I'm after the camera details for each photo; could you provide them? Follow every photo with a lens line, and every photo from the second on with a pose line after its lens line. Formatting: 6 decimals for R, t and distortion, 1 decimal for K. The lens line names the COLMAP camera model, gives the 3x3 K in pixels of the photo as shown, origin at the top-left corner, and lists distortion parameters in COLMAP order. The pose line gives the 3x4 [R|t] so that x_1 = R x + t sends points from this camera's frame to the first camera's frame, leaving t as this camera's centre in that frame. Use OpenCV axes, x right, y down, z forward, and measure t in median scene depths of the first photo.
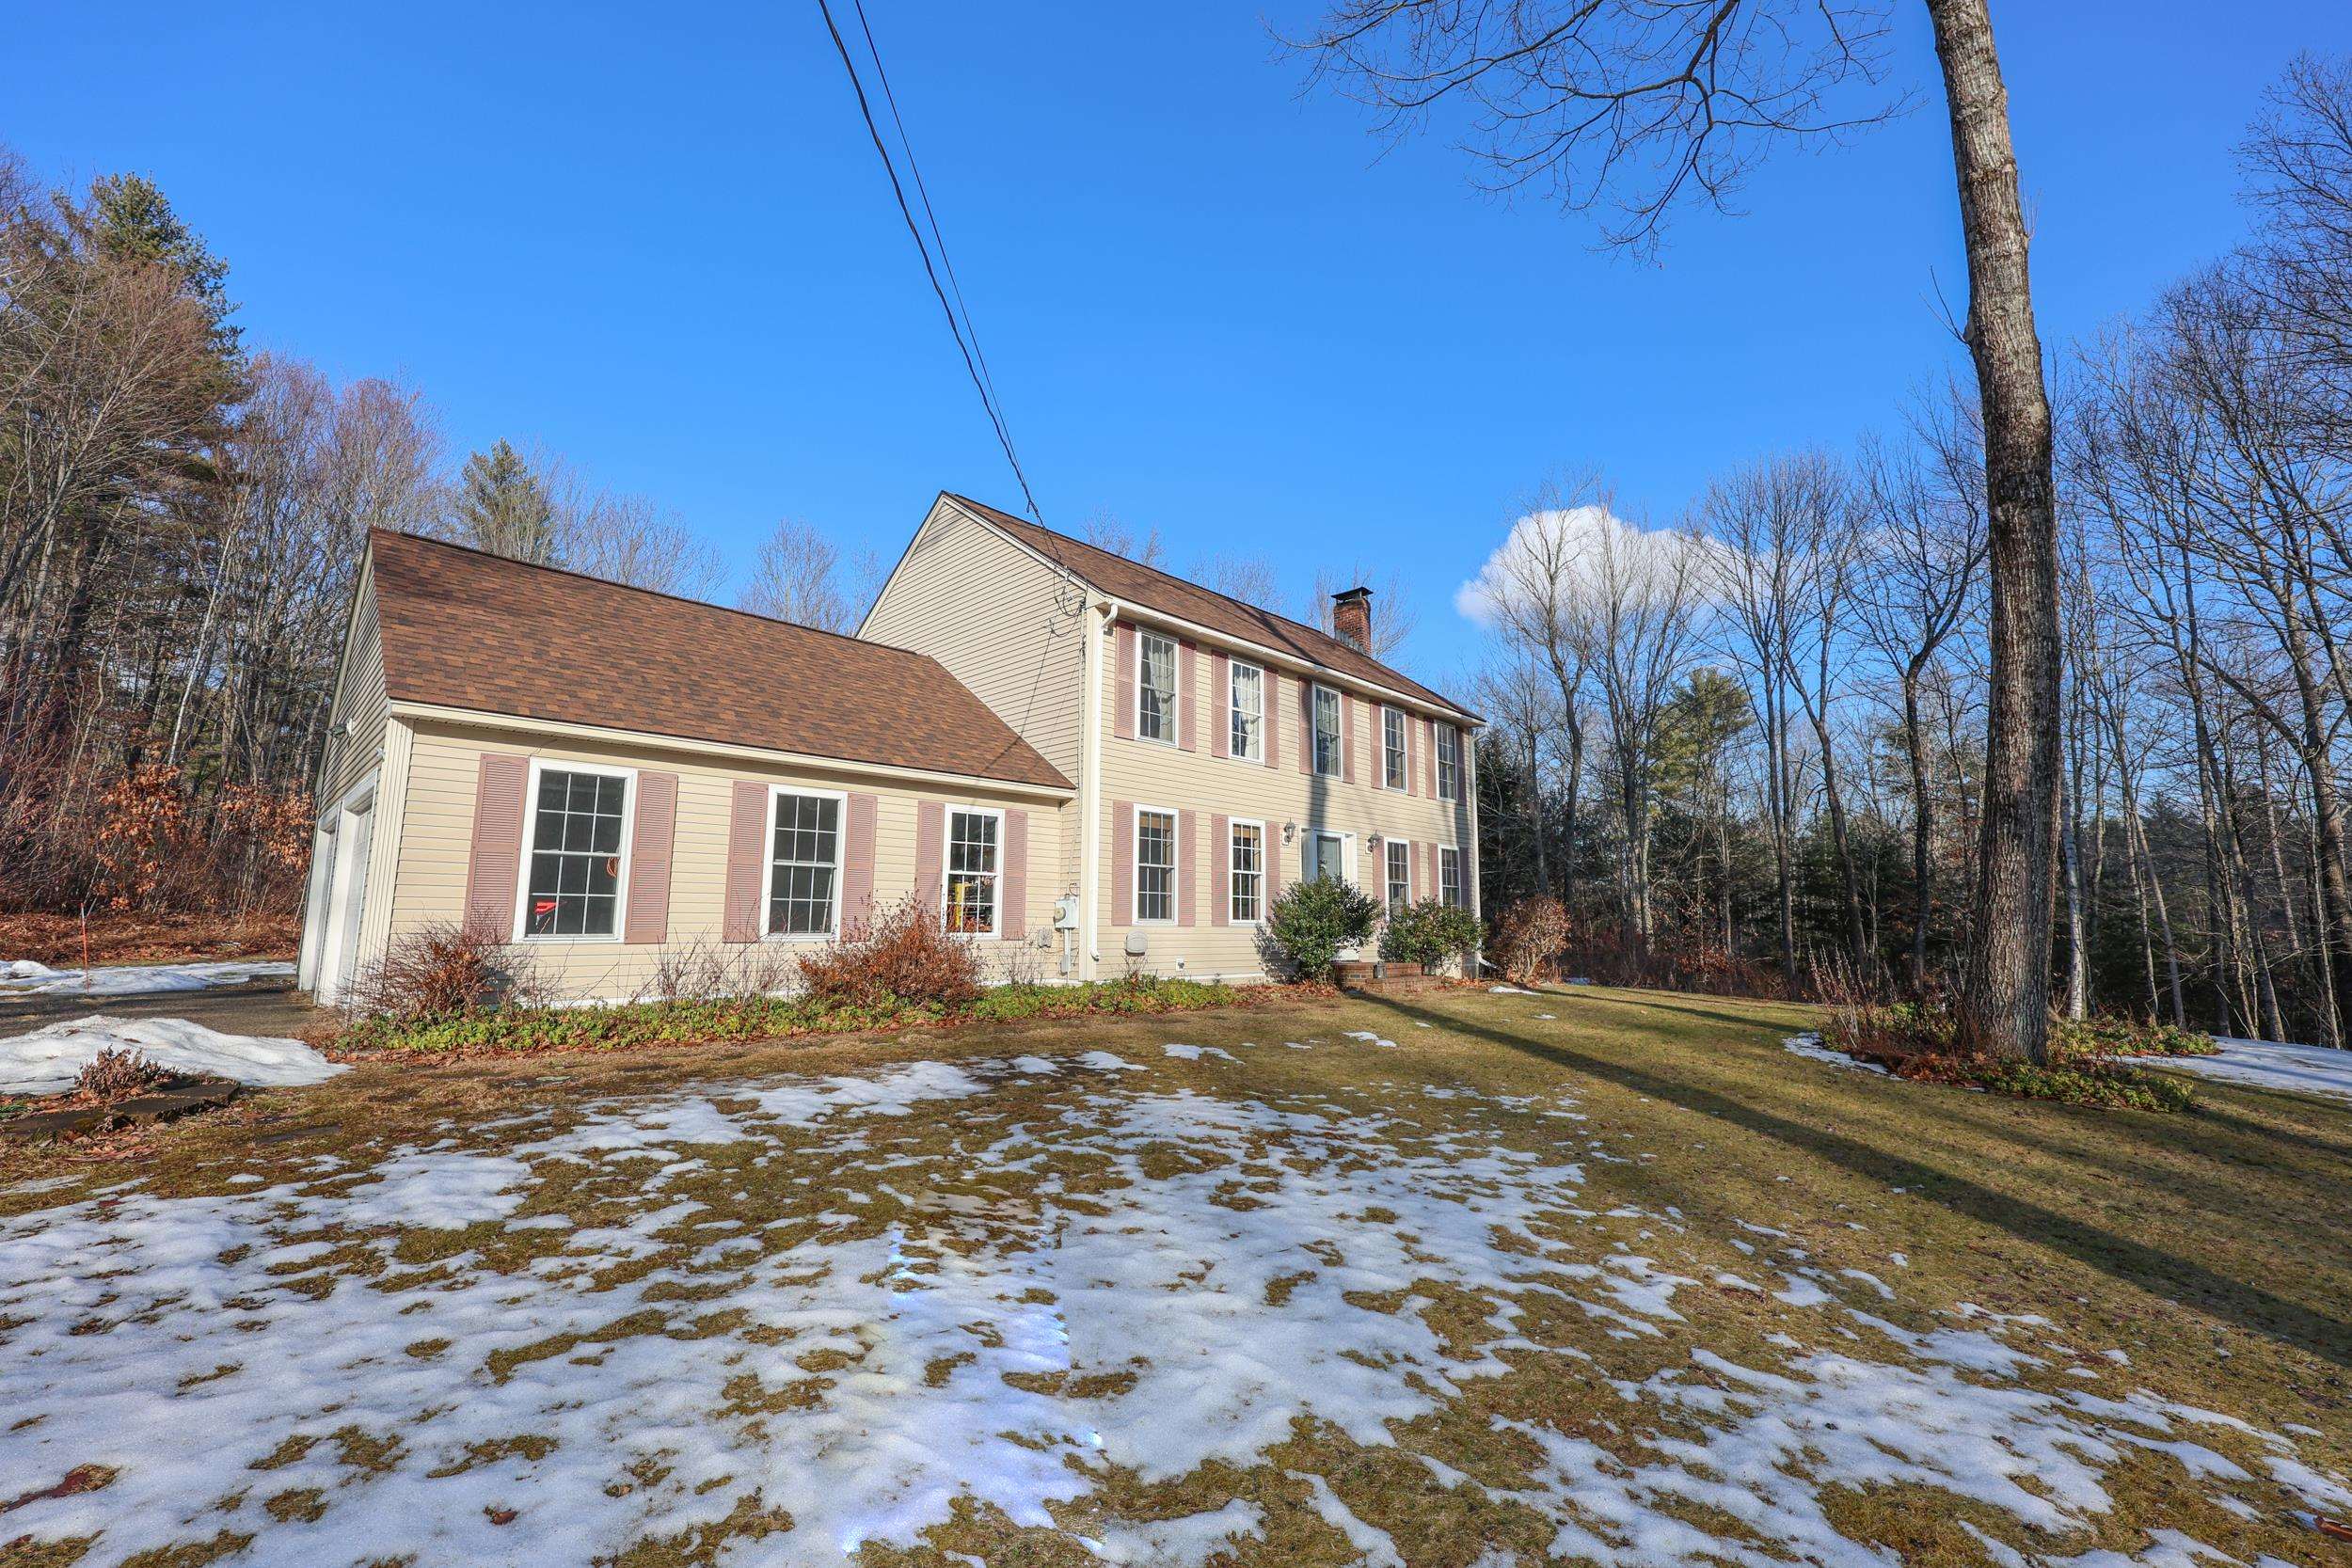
lens RADIAL K [[1007.2, 0, 1206.4], [0, 1007.2, 790.7], [0, 0, 1]] dist [0.002686, 0.000485]
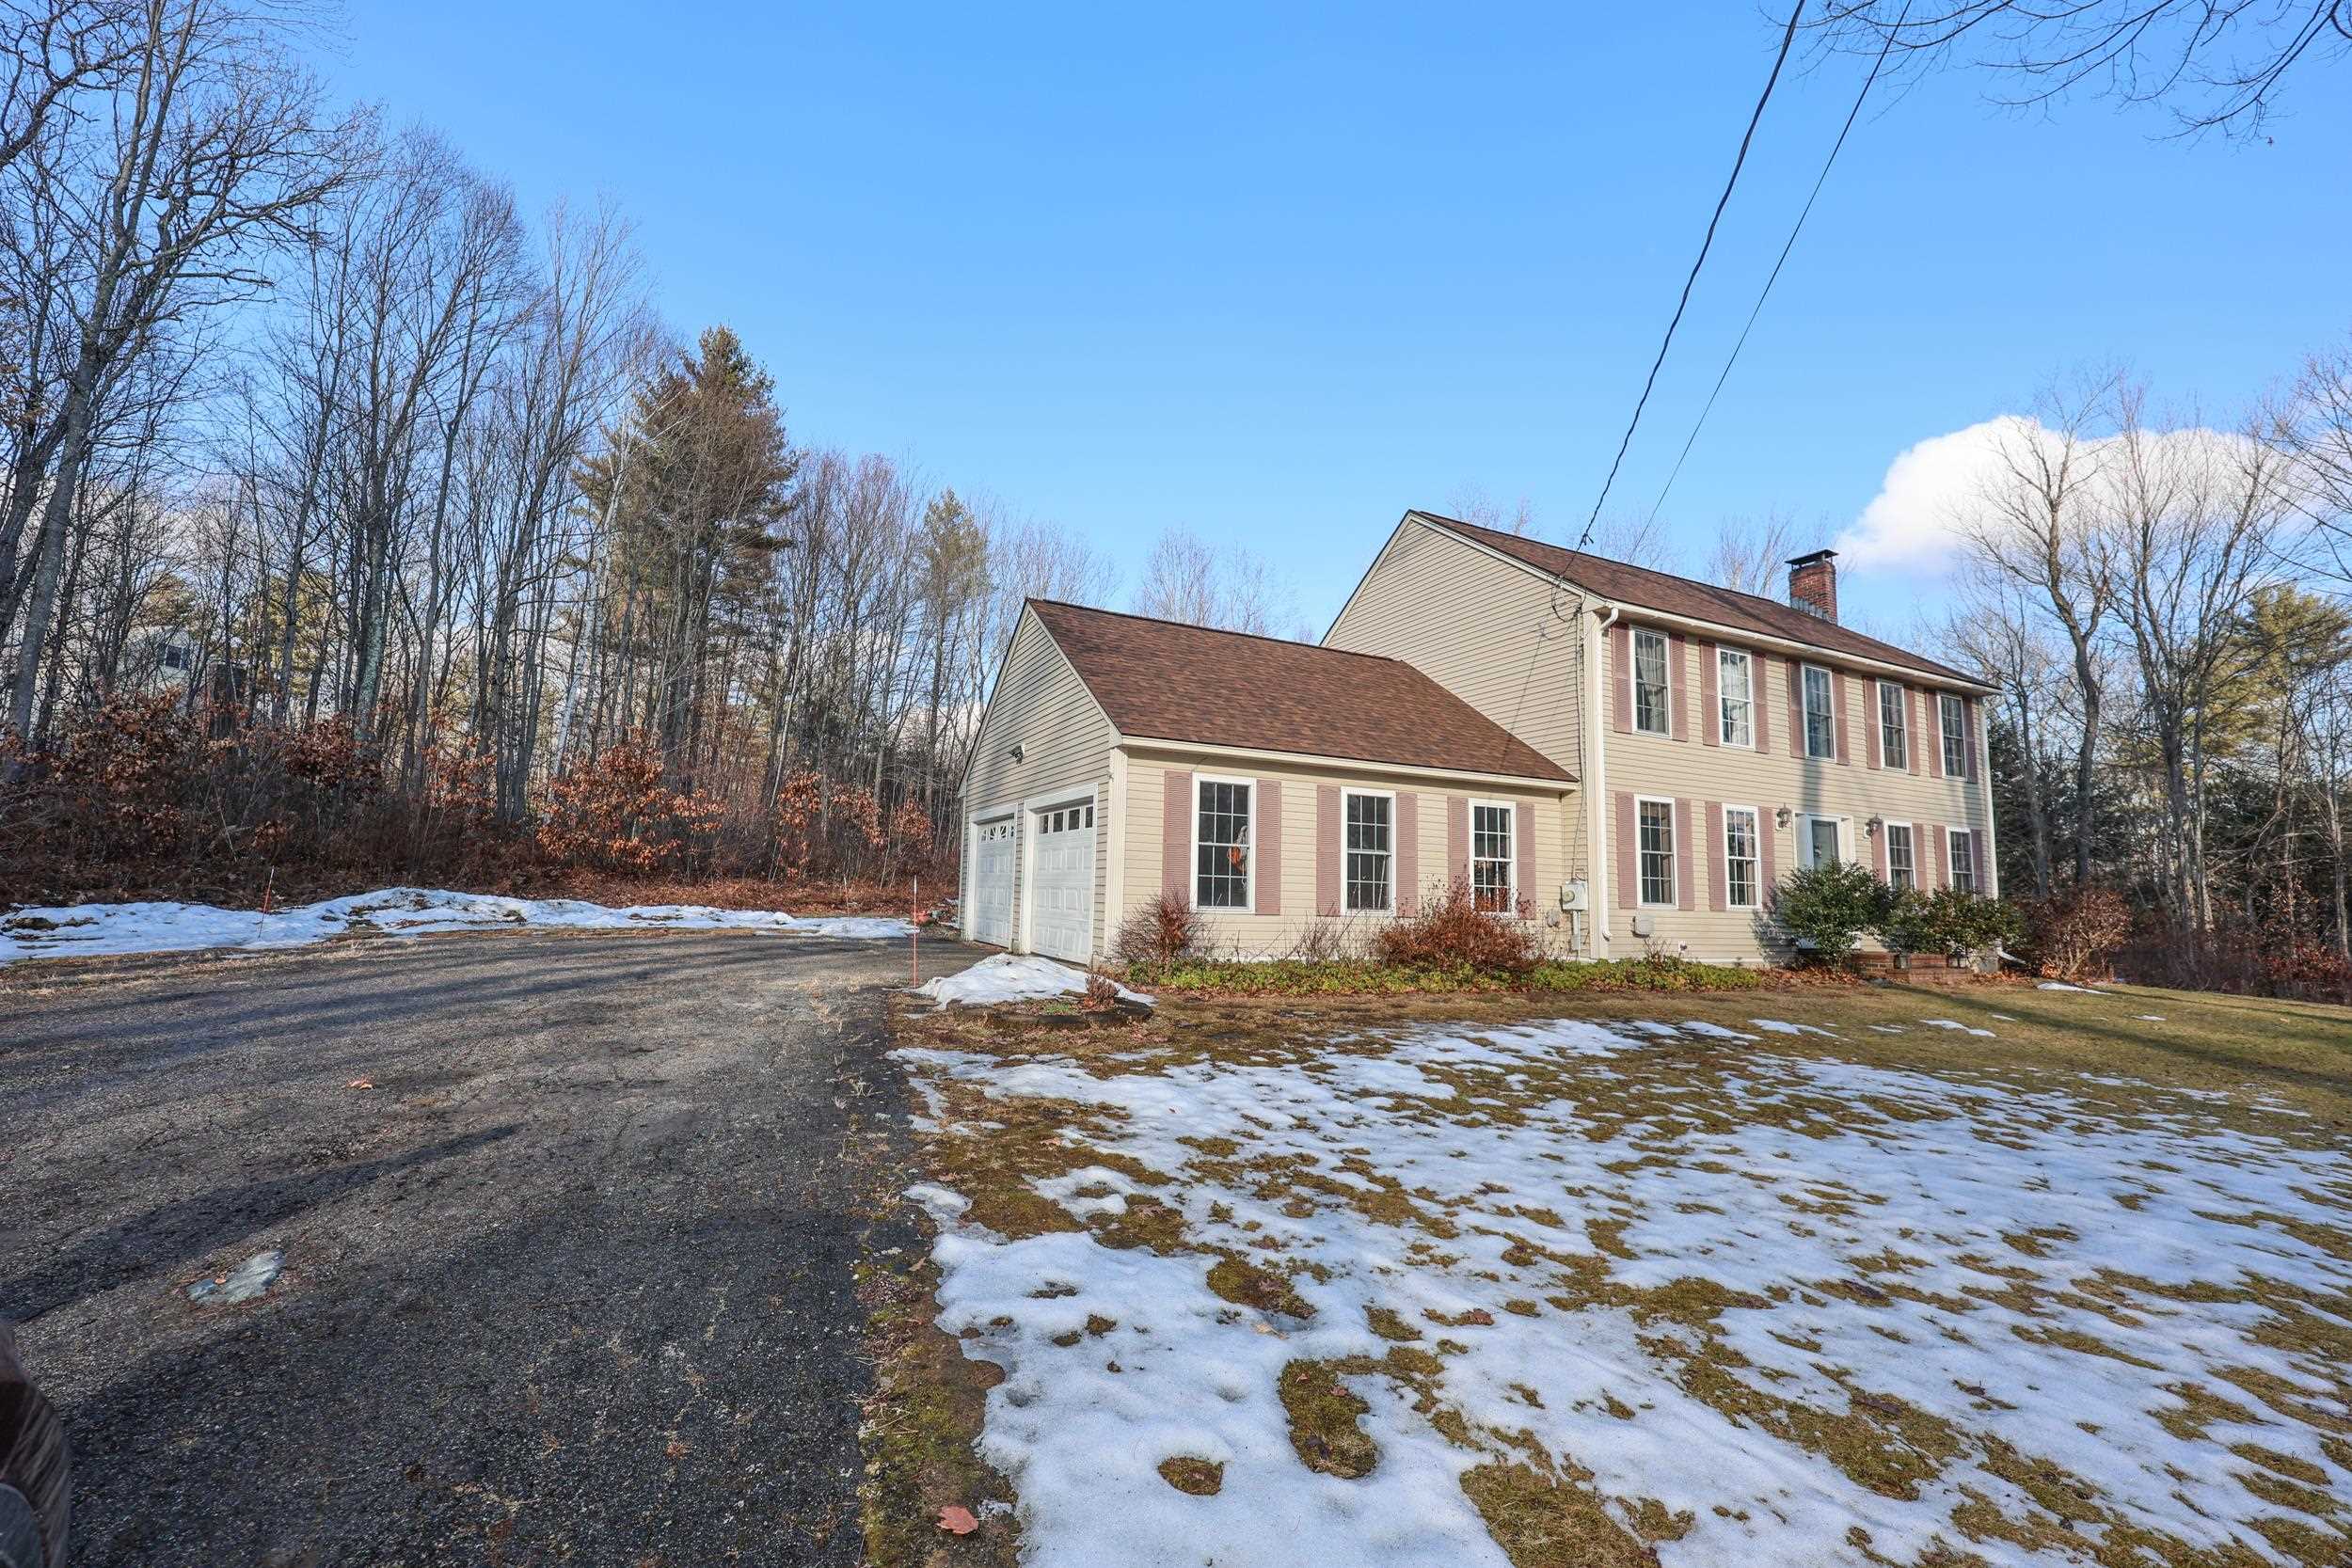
lens RADIAL K [[1005.3, 0, 1159.1], [0, 1005.3, 785.2], [0, 0, 1]] dist [-0.000073, 0.000320]
pose [[0.932149, -0.019189, -0.361566, -0.135862], [0.026329, 0.999543, 0.014832, -0.021866], [0.361116, -0.023345, 0.932229, -0.145763]]
